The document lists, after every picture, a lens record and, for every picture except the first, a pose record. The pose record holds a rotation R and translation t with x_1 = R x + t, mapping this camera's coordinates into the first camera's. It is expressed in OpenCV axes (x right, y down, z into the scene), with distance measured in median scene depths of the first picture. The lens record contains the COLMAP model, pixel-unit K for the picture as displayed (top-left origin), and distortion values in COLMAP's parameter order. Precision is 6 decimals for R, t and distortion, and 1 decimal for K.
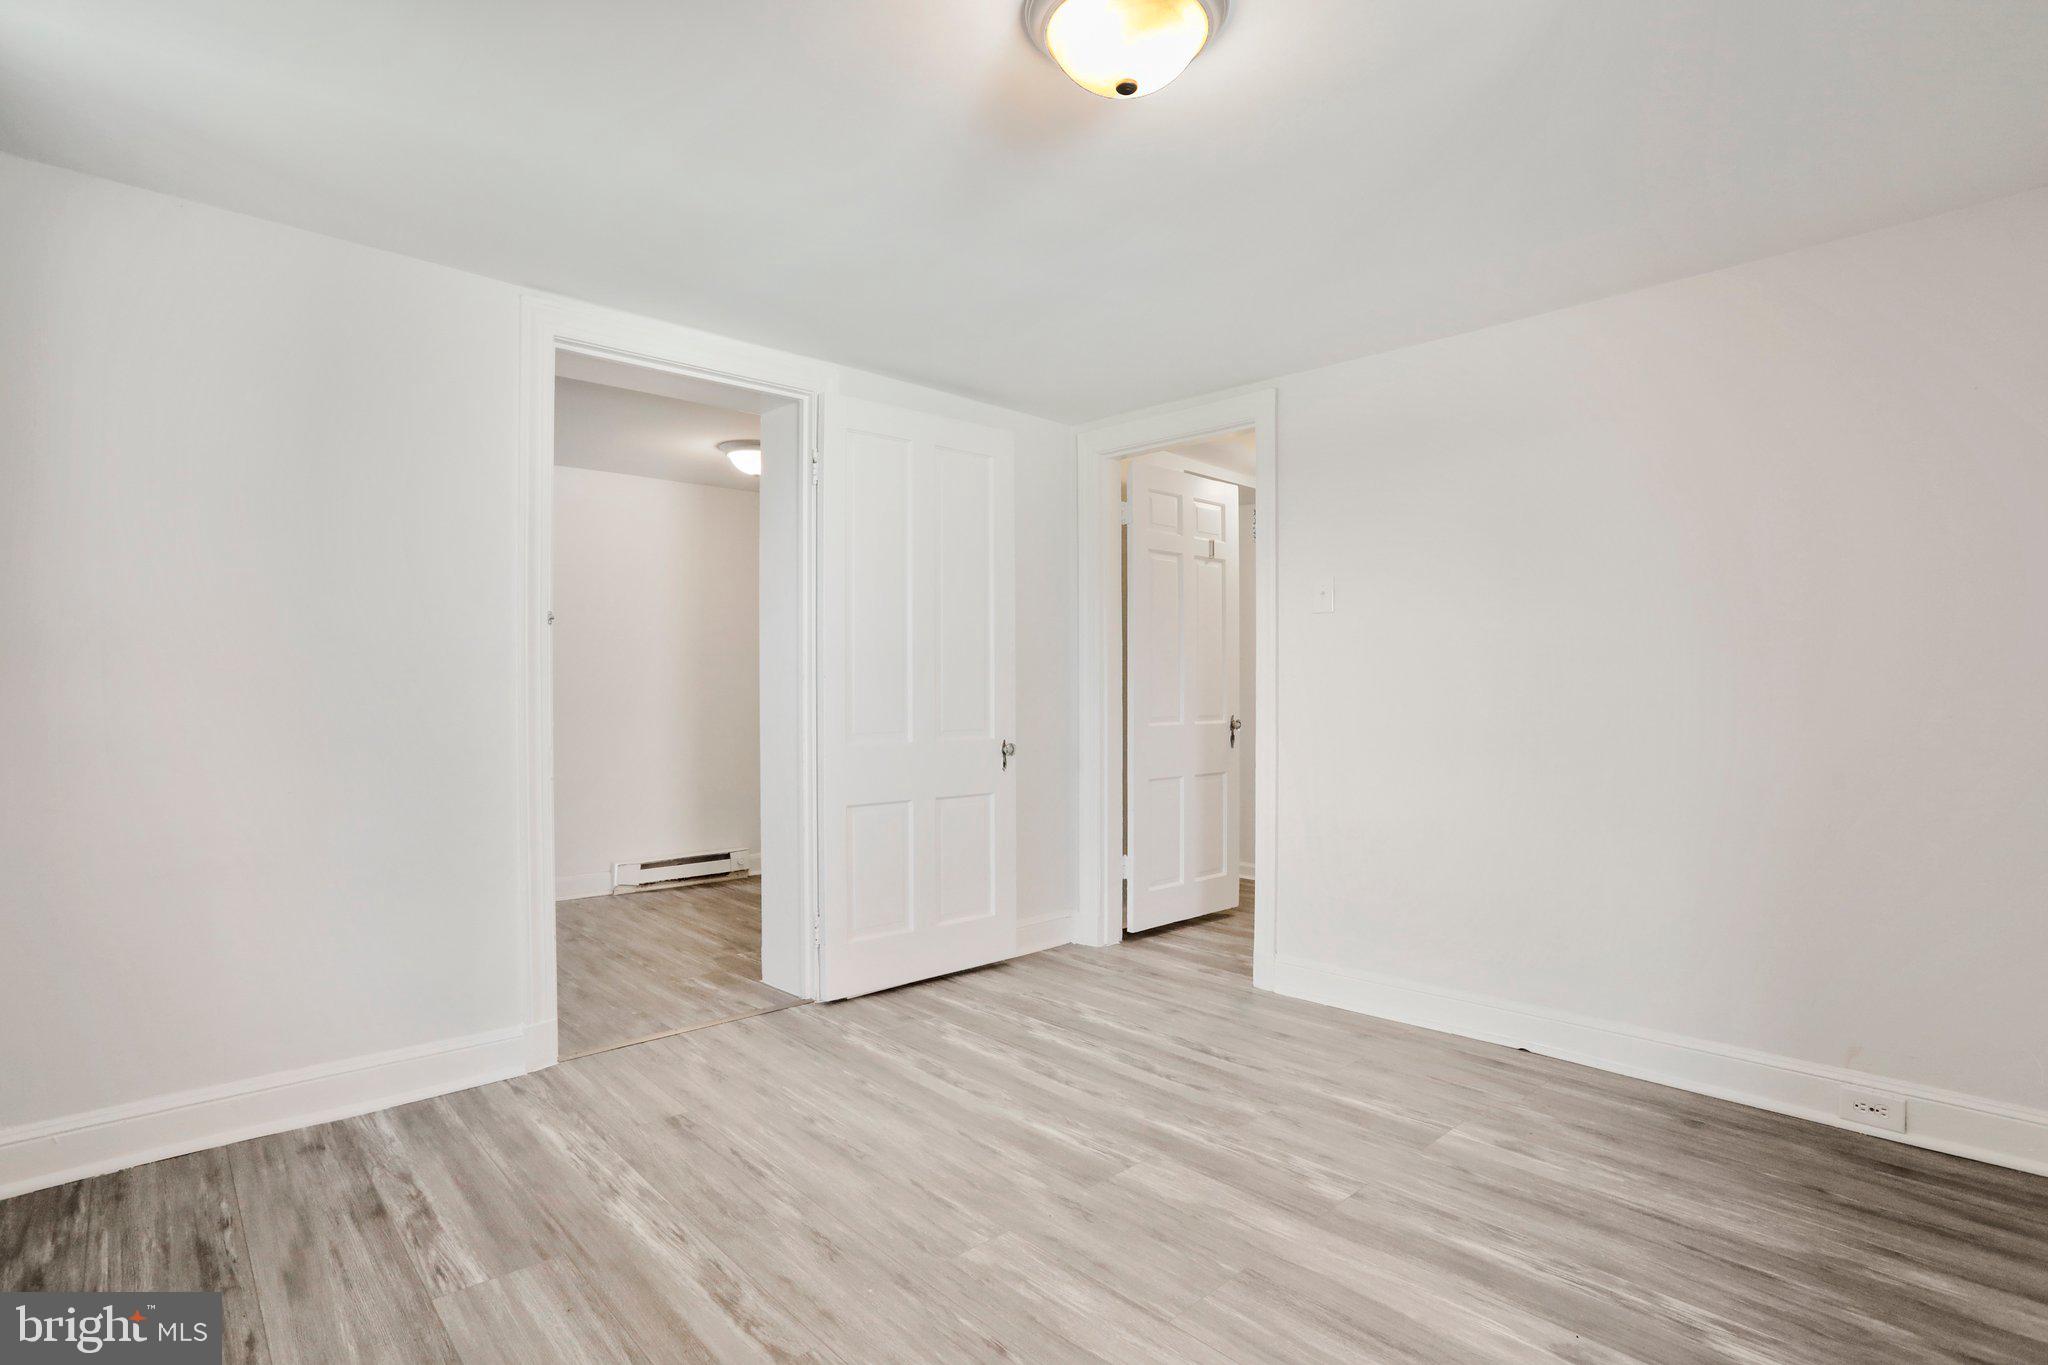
lens RADIAL K [[1005.8, 0, 1024.0], [0, 1005.8, 682.5], [0, 0, 1]] dist [-0.013715, 0.000501]
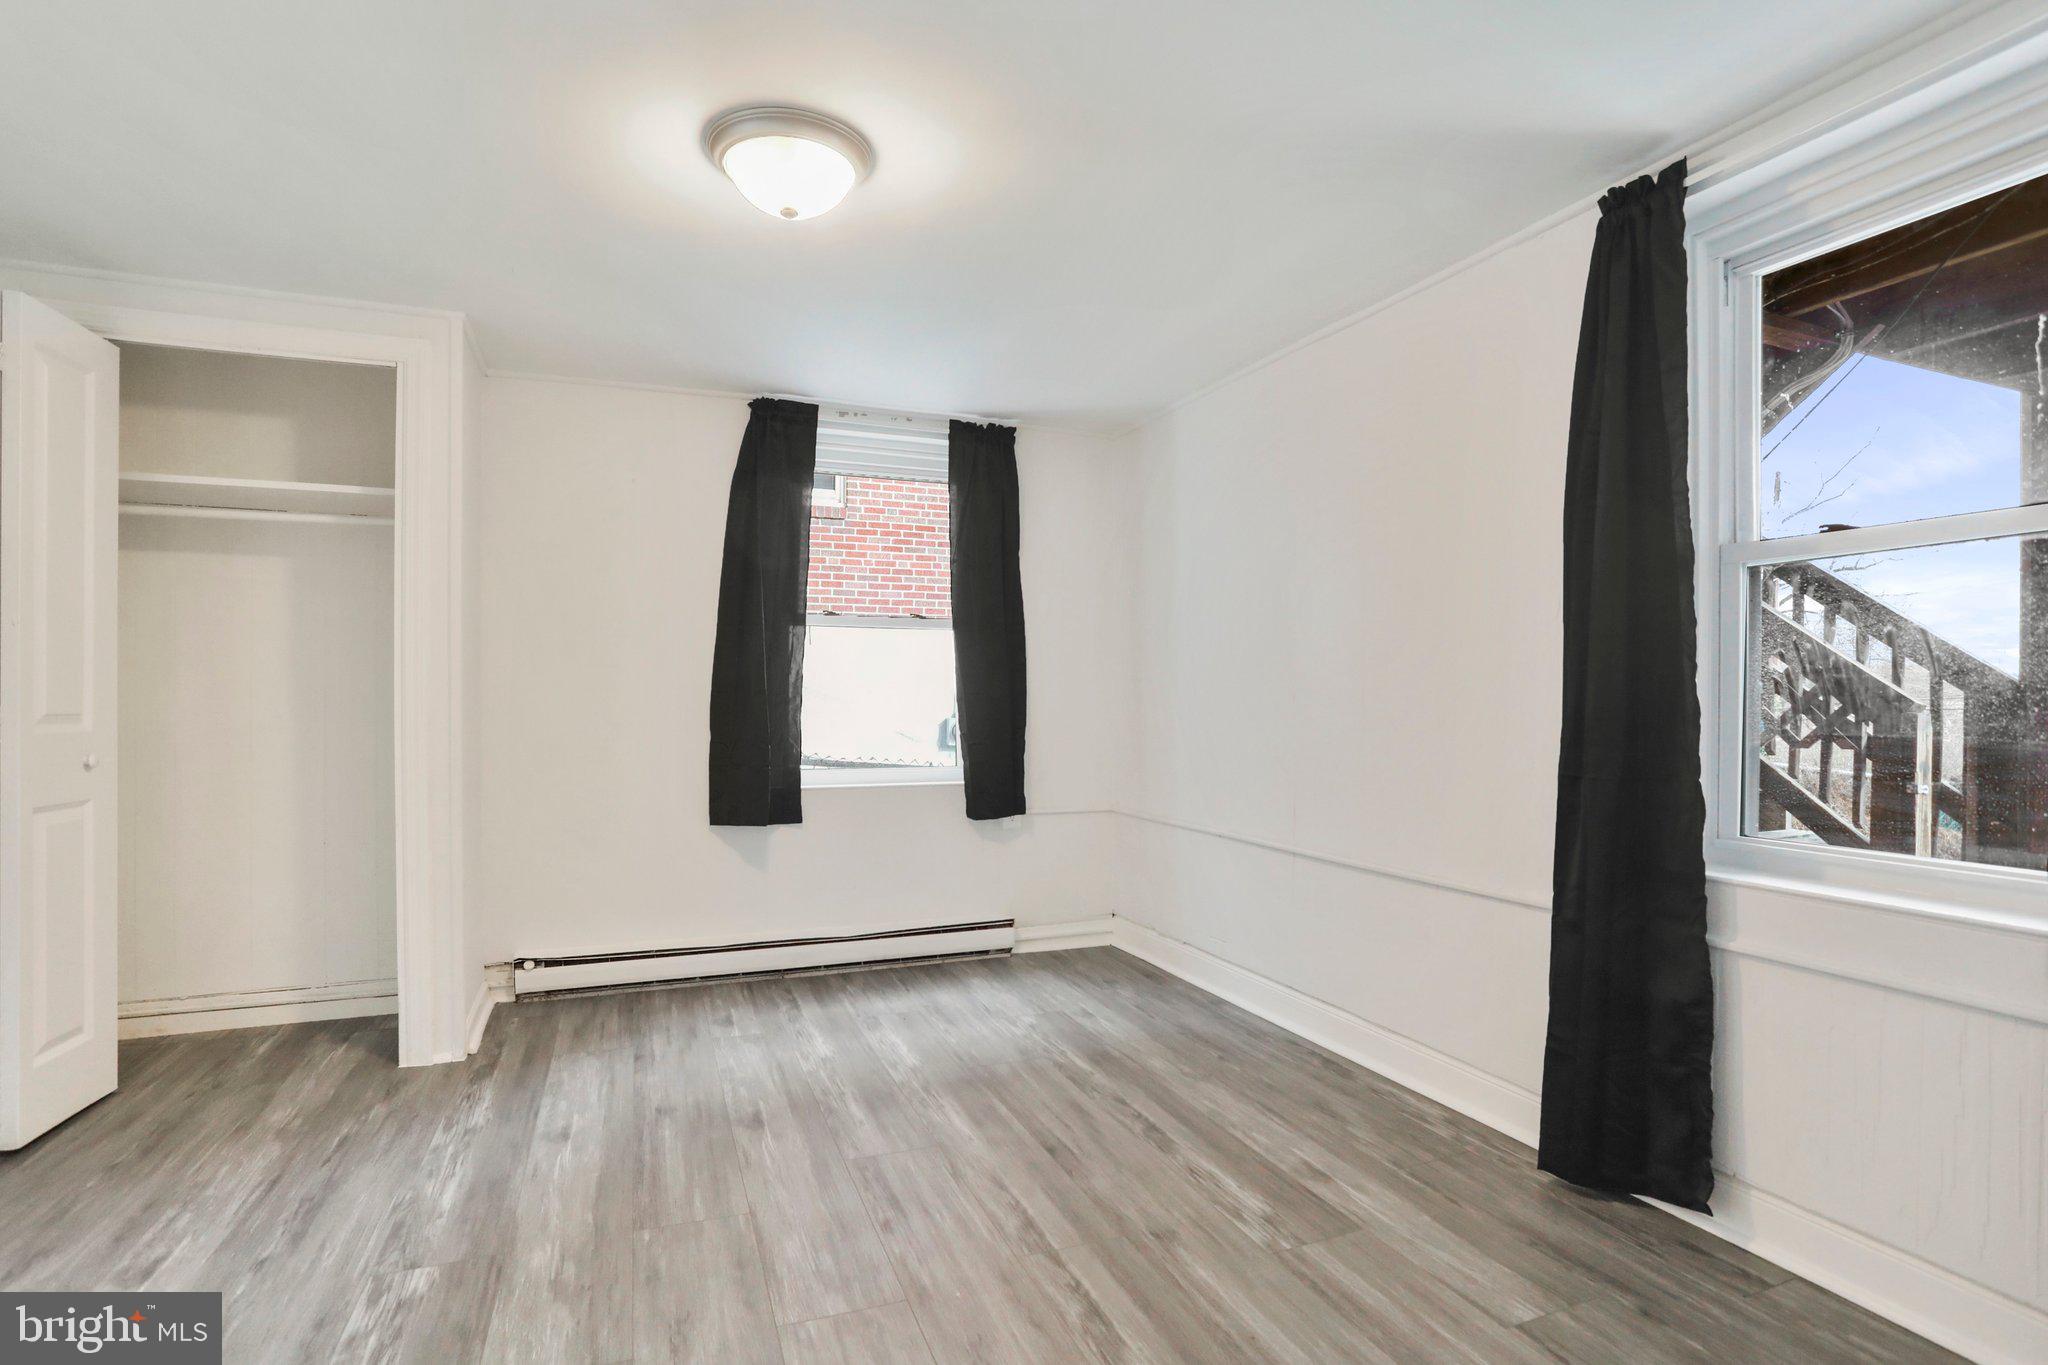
lens RADIAL K [[1005.8, 0, 1024.0], [0, 1005.8, 682.5], [0, 0, 1]] dist [-0.013715, 0.000501]
pose [[-0.930594, 0.006527, 0.365995, -0.560198], [-0.000047, 0.999839, -0.017952, 0.012671], [-0.366053, -0.016723, -0.930444, 1.834769]]
